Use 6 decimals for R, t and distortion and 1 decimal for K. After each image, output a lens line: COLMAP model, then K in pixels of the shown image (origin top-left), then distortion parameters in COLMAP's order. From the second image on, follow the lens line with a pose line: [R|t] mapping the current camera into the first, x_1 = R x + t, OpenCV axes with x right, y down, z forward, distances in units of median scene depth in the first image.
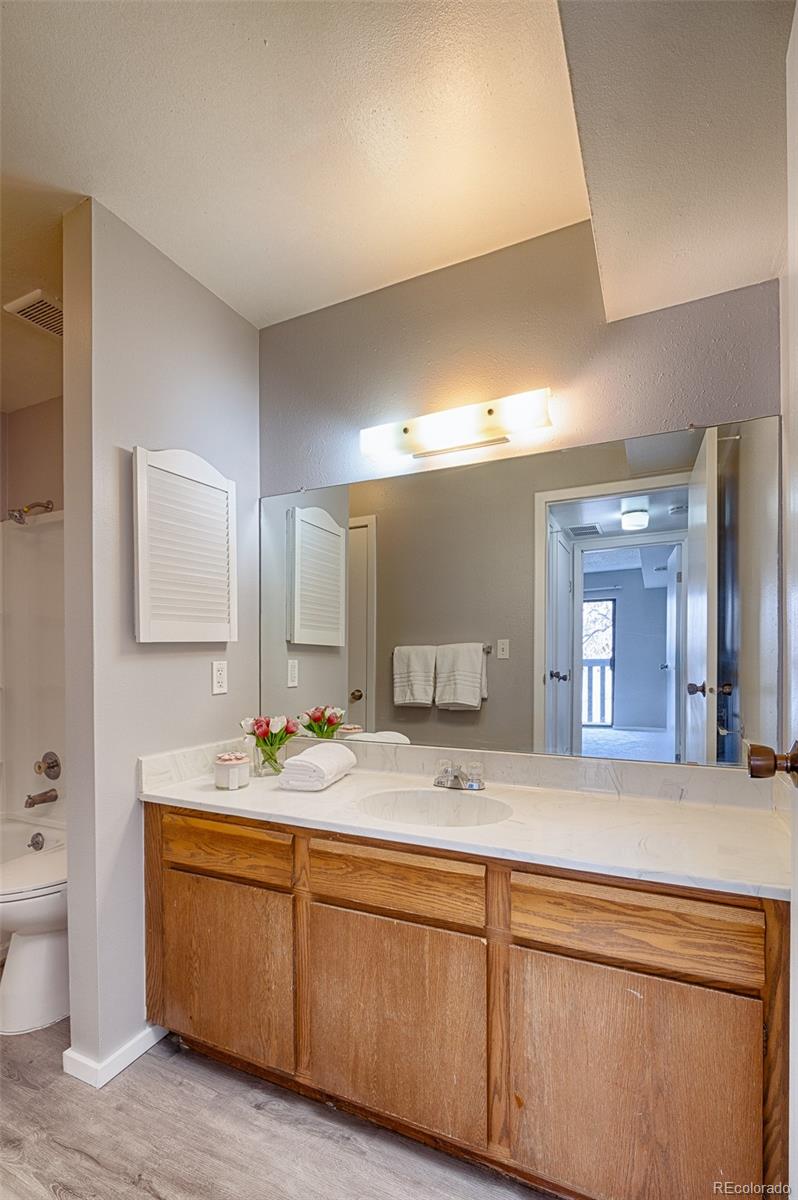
lens RADIAL K [[541.1, 0, 396.5], [0, 541.1, 665.6], [0, 0, 1]] dist [-0.001680, -0.000204]
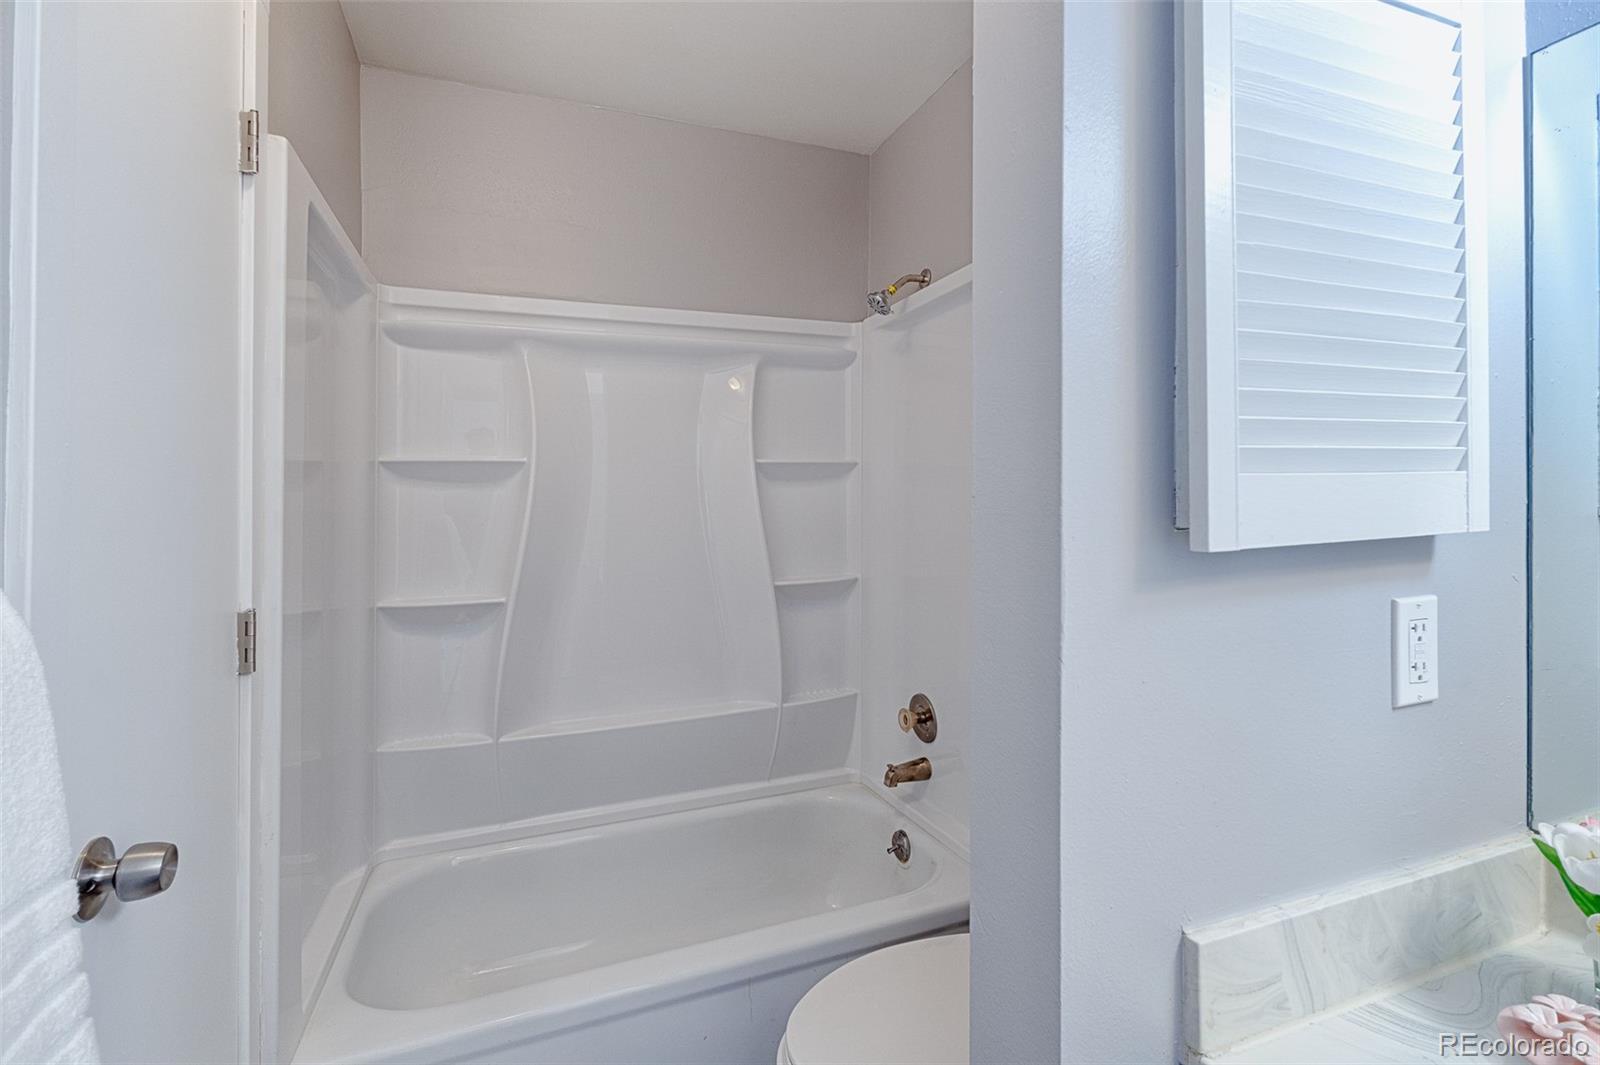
lens RADIAL K [[699.7, 0, 775.6], [0, 699.7, 529.5], [0, 0, 1]] dist [-0.001768, -0.000323]
pose [[0.719354, 0.022891, -0.694267, -0.236089], [-0.009209, 0.999683, 0.023420, -0.038436], [0.694583, -0.010453, 0.719337, 0.352555]]
